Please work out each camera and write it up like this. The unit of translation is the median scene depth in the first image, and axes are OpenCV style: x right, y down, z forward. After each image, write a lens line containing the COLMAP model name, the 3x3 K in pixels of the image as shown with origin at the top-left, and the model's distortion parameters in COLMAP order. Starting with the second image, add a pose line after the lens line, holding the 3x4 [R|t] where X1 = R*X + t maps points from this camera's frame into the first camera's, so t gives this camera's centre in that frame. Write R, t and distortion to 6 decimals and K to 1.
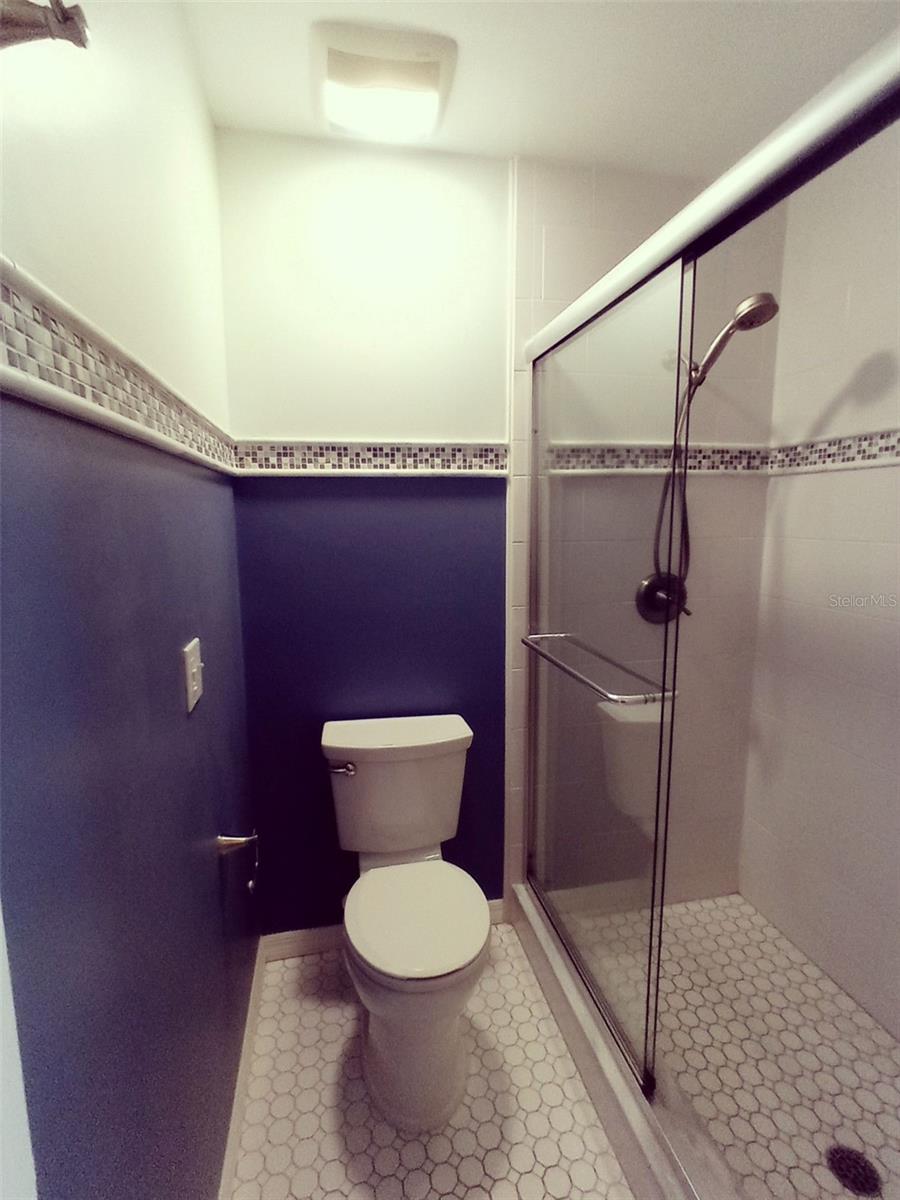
lens RADIAL K [[586.8, 0, 448.9], [0, 586.8, 598.8], [0, 0, 1]] dist [0.014867, 0.012125]
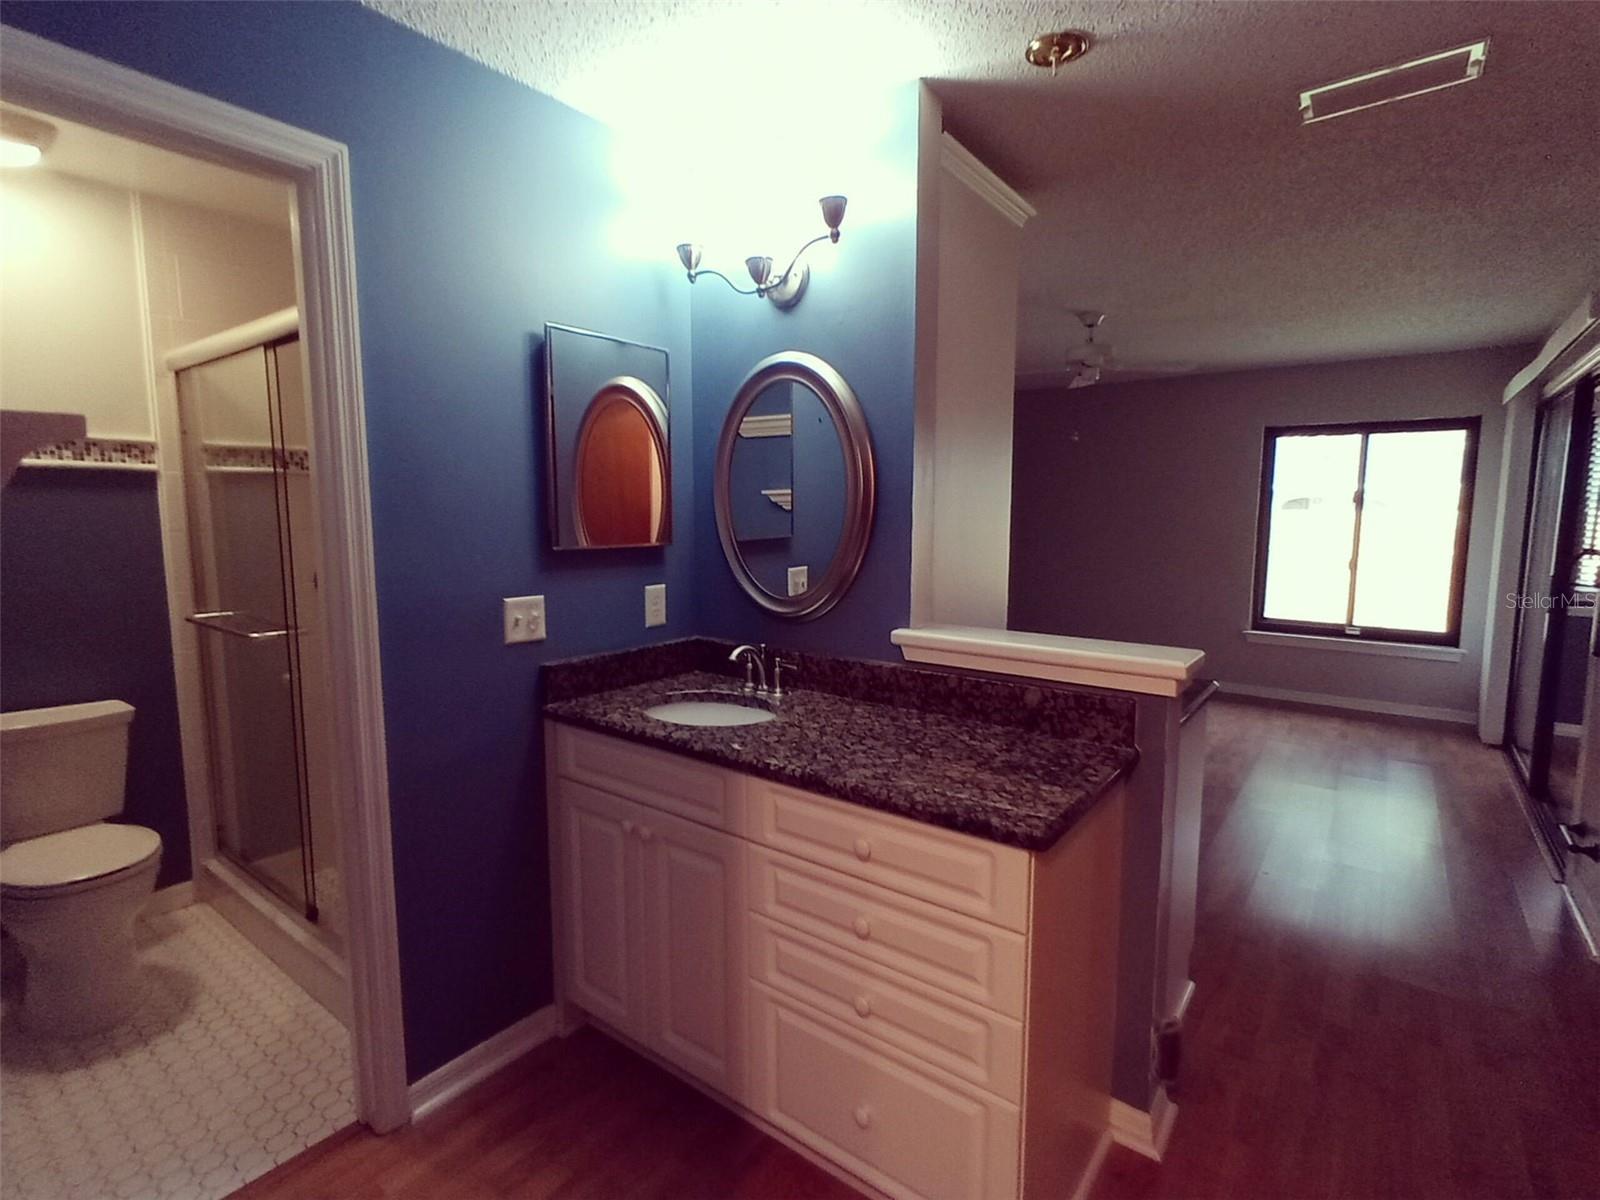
lens RADIAL K [[782.4, 0, 767.8], [0, 782.4, 600.5], [0, 0, 1]] dist [0.014867, 0.012125]
pose [[0.767531, -0.067583, 0.637439, 0.014978], [0.088818, 0.996047, -0.001342, 0.136293], [-0.634828, 0.057646, 0.770500, -0.853468]]
